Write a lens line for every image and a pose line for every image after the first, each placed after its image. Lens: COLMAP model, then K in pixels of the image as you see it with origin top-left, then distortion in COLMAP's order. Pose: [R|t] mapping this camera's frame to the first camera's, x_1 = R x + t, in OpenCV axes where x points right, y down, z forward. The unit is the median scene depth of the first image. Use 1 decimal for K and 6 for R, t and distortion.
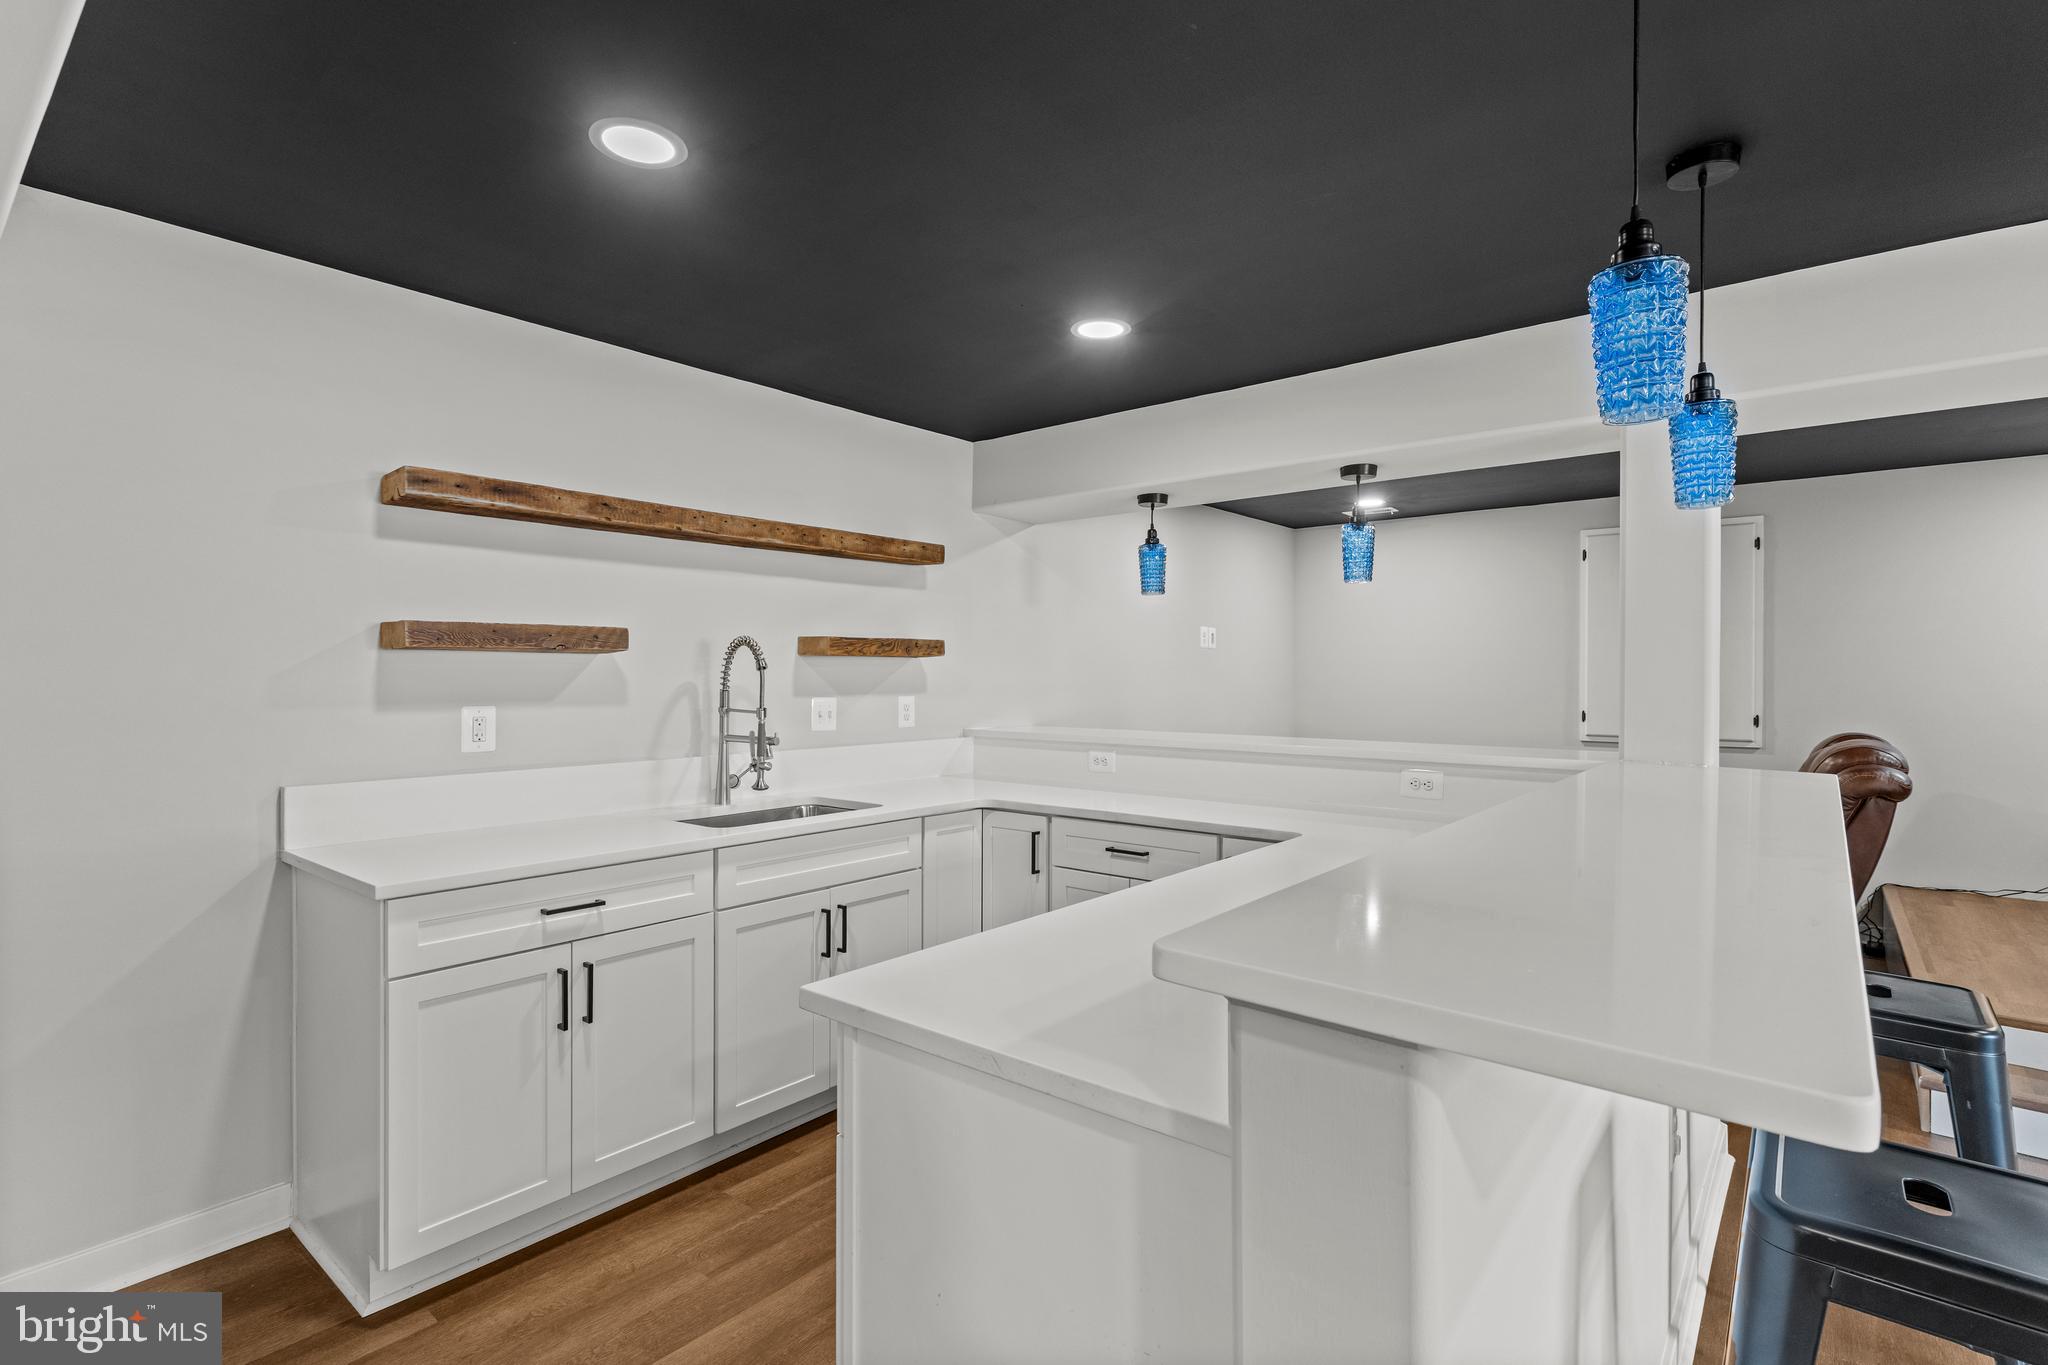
lens RADIAL K [[977.7, 0, 1018.5], [0, 977.7, 678.2], [0, 0, 1]] dist [0.003308, -0.000895]
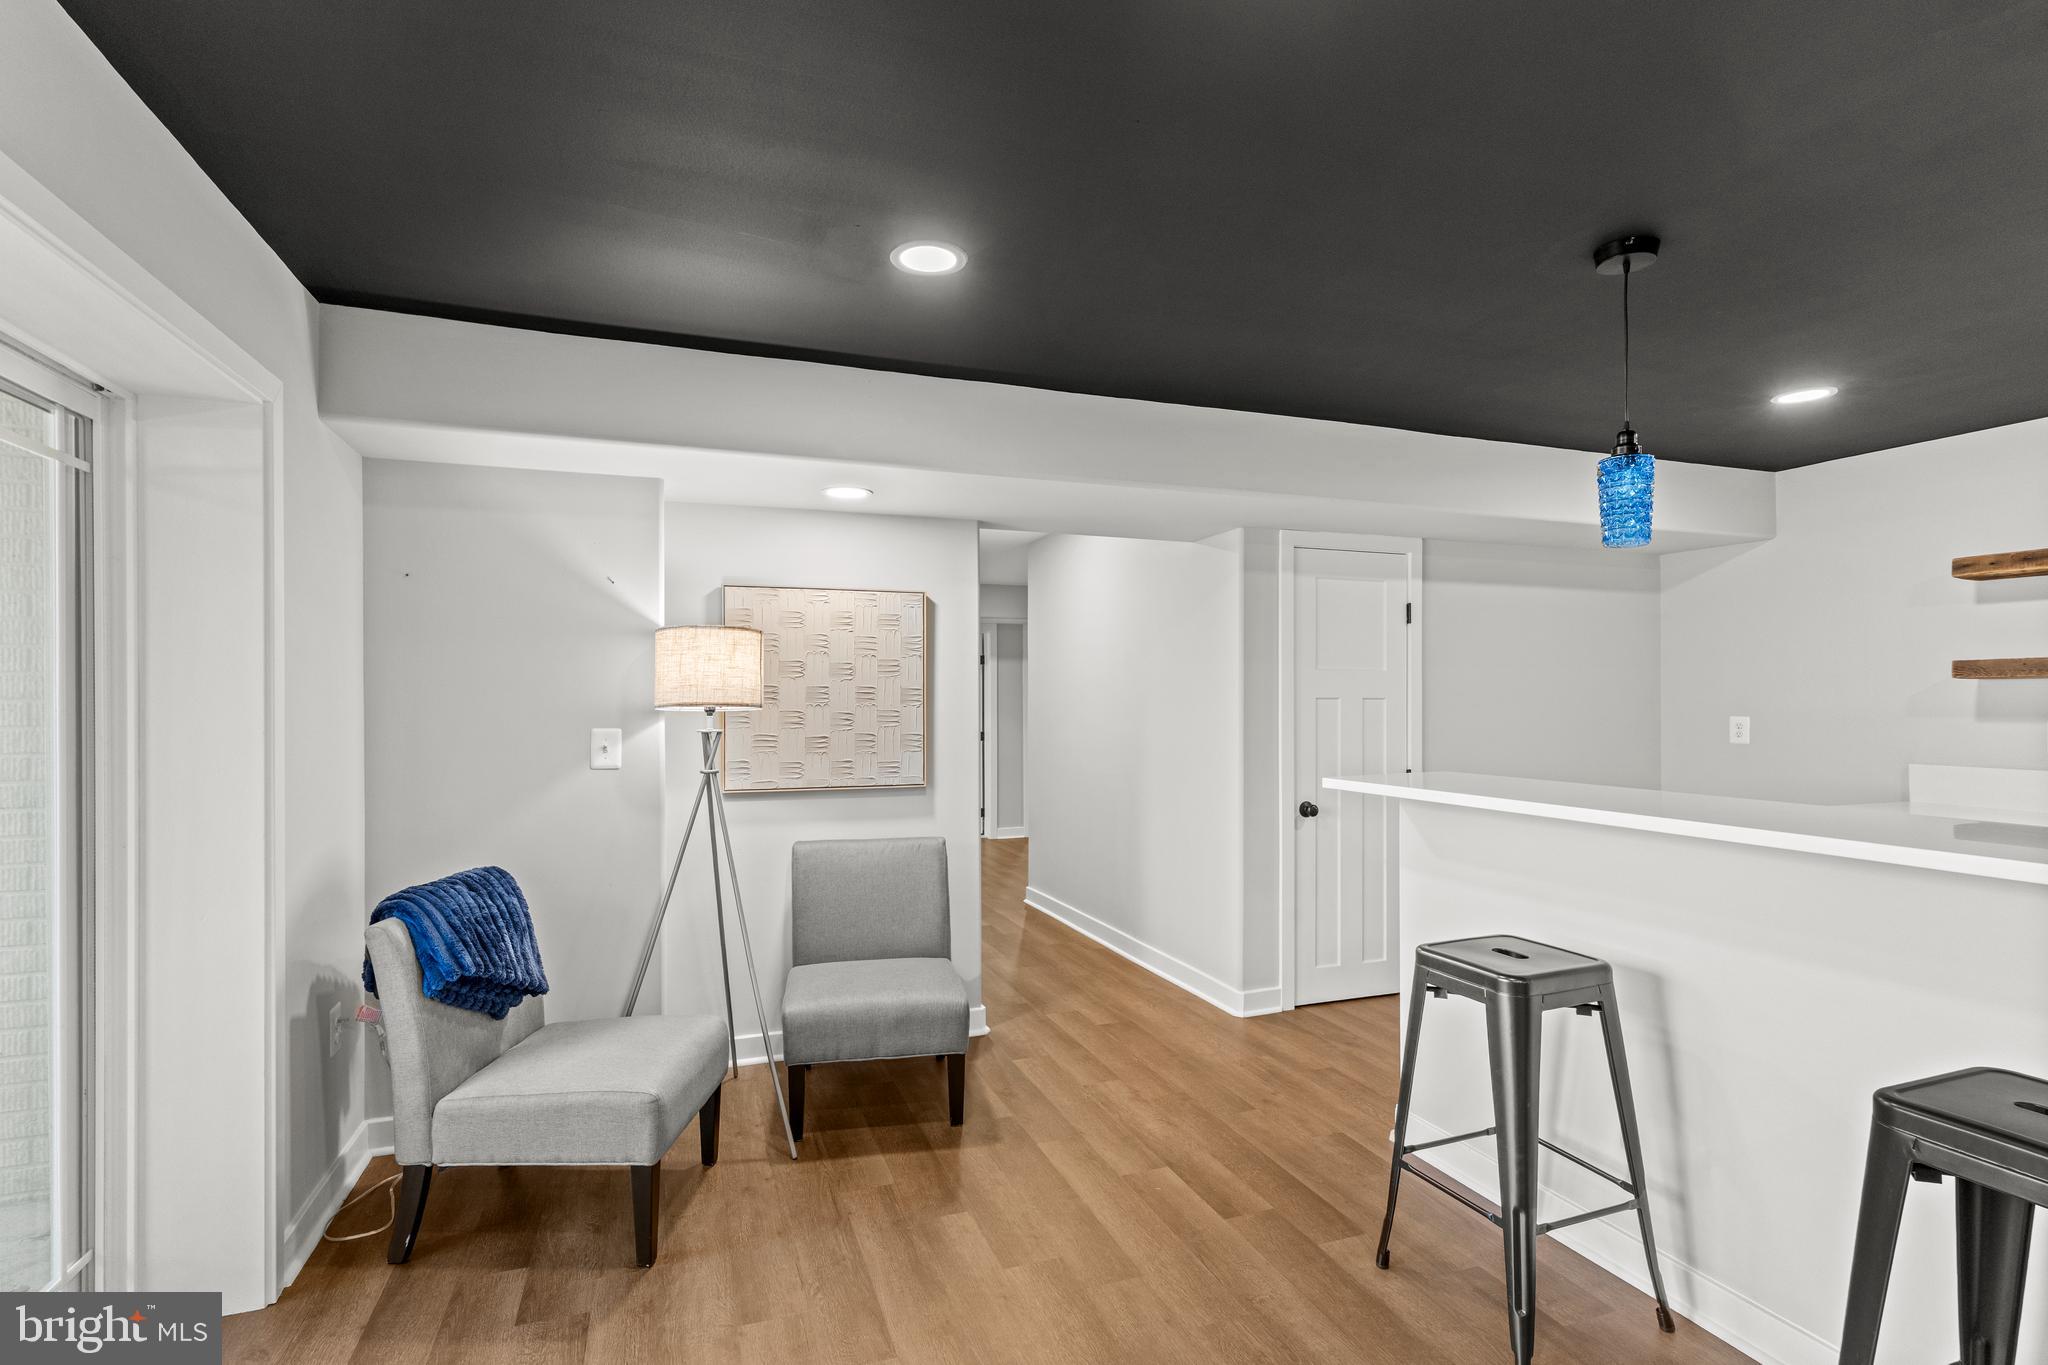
lens RADIAL K [[977.7, 0, 1009.5], [0, 977.7, 692.7], [0, 0, 1]] dist [0.003308, -0.000895]
pose [[-0.506282, -0.003775, -0.862360, 0.984446], [-0.001601, 0.999993, -0.003438, -0.000967], [0.862367, -0.000359, -0.506284, 0.350154]]
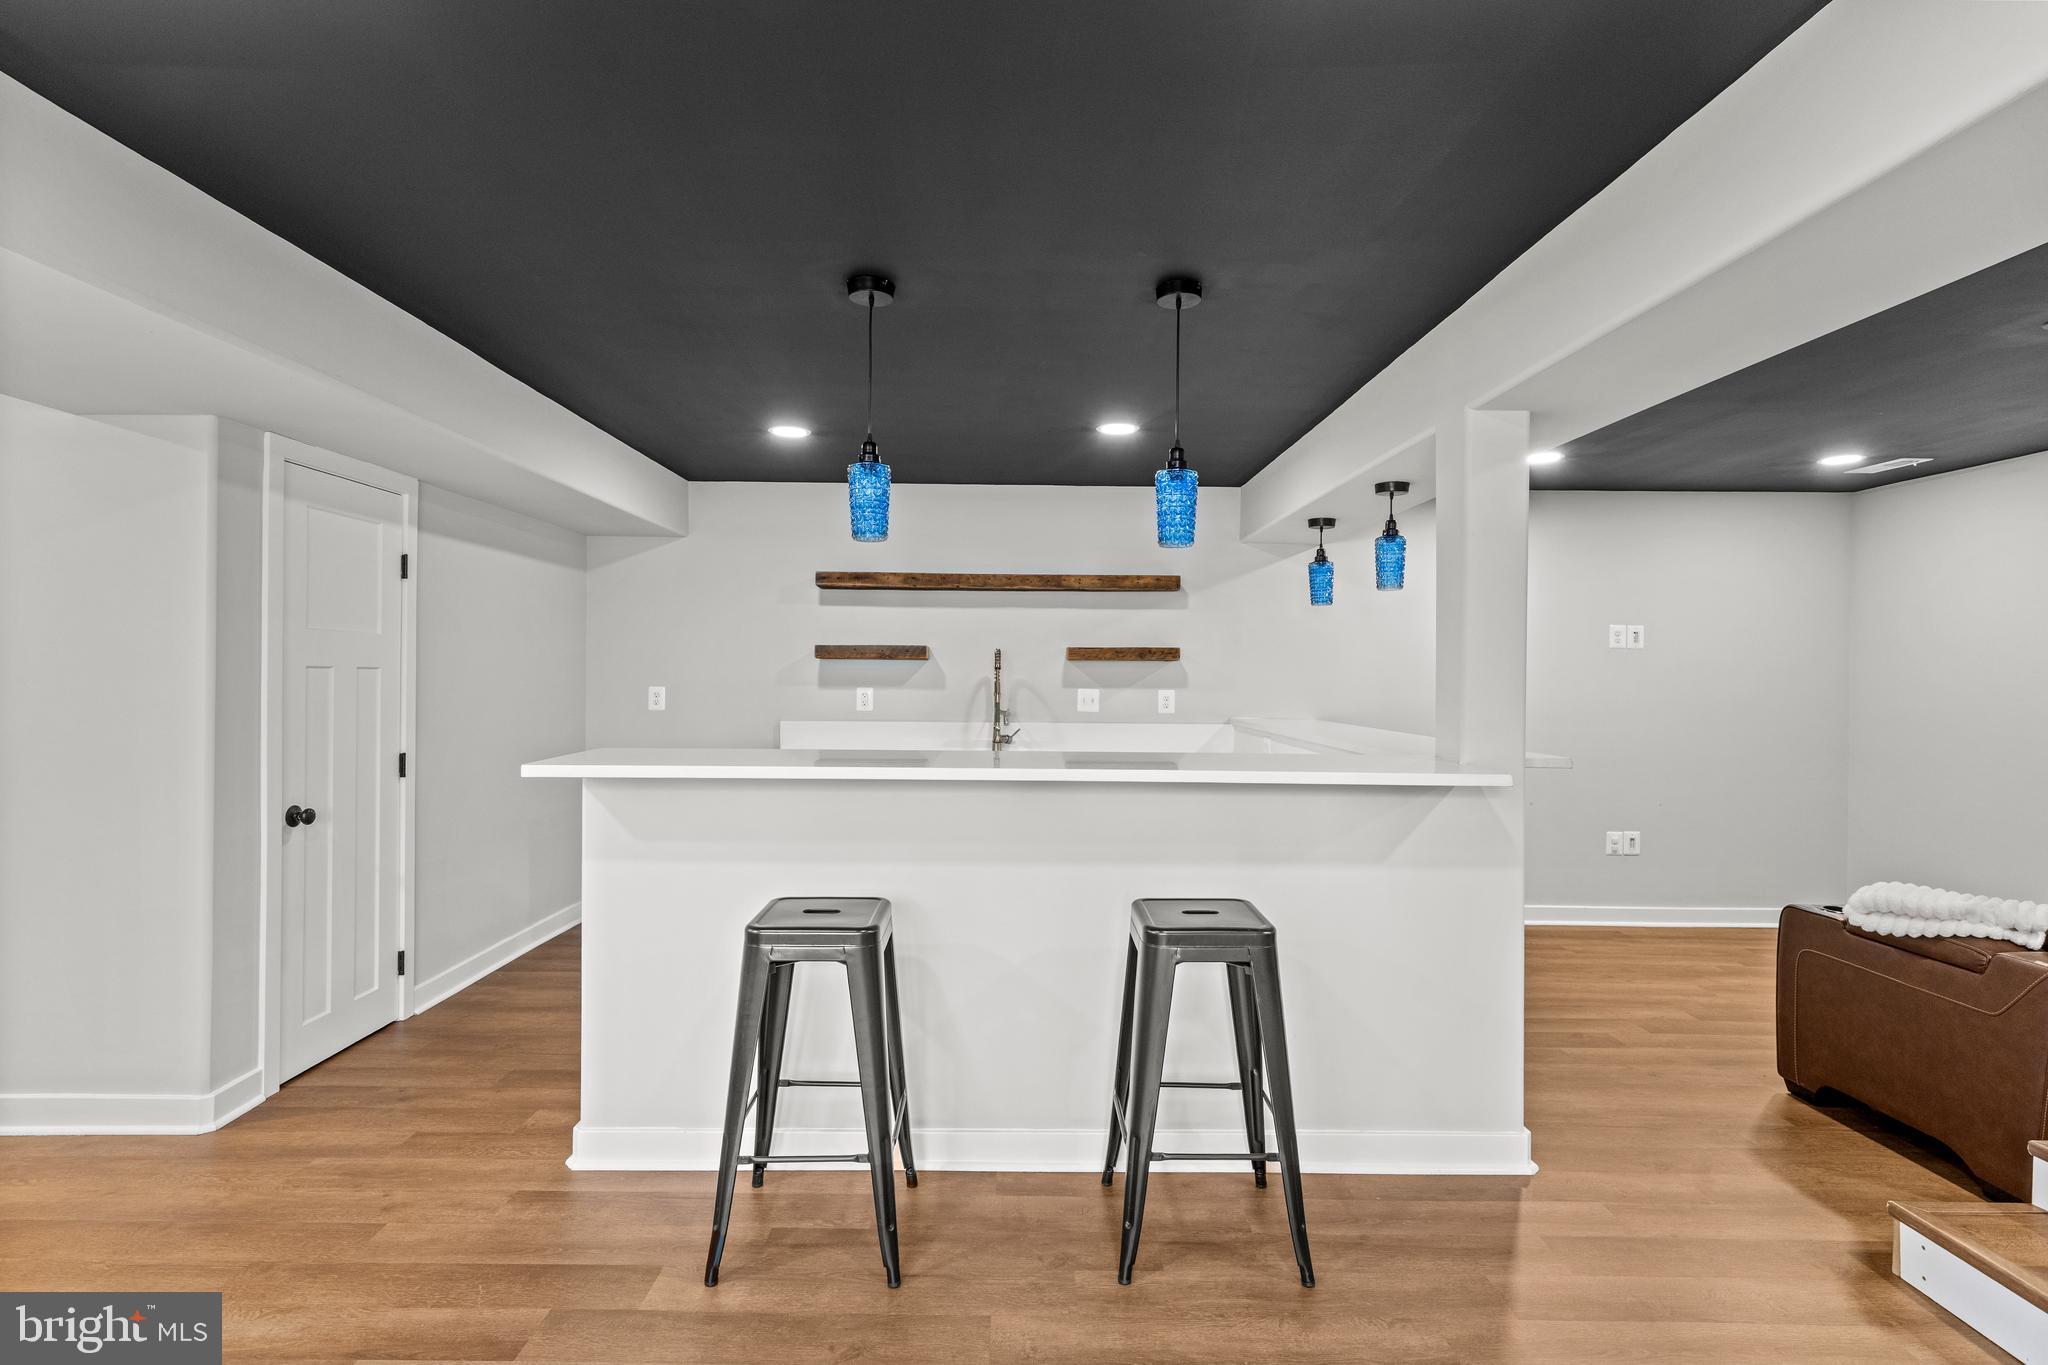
lens RADIAL K [[977.7, 0, 1021.3], [0, 977.7, 680.4], [0, 0, 1]] dist [0.003308, -0.000895]
pose [[0.647278, 0.010743, -0.762178, 0.873269], [-0.011472, 0.999925, 0.004351, 0.001986], [0.762167, 0.005927, 0.647353, -0.015578]]
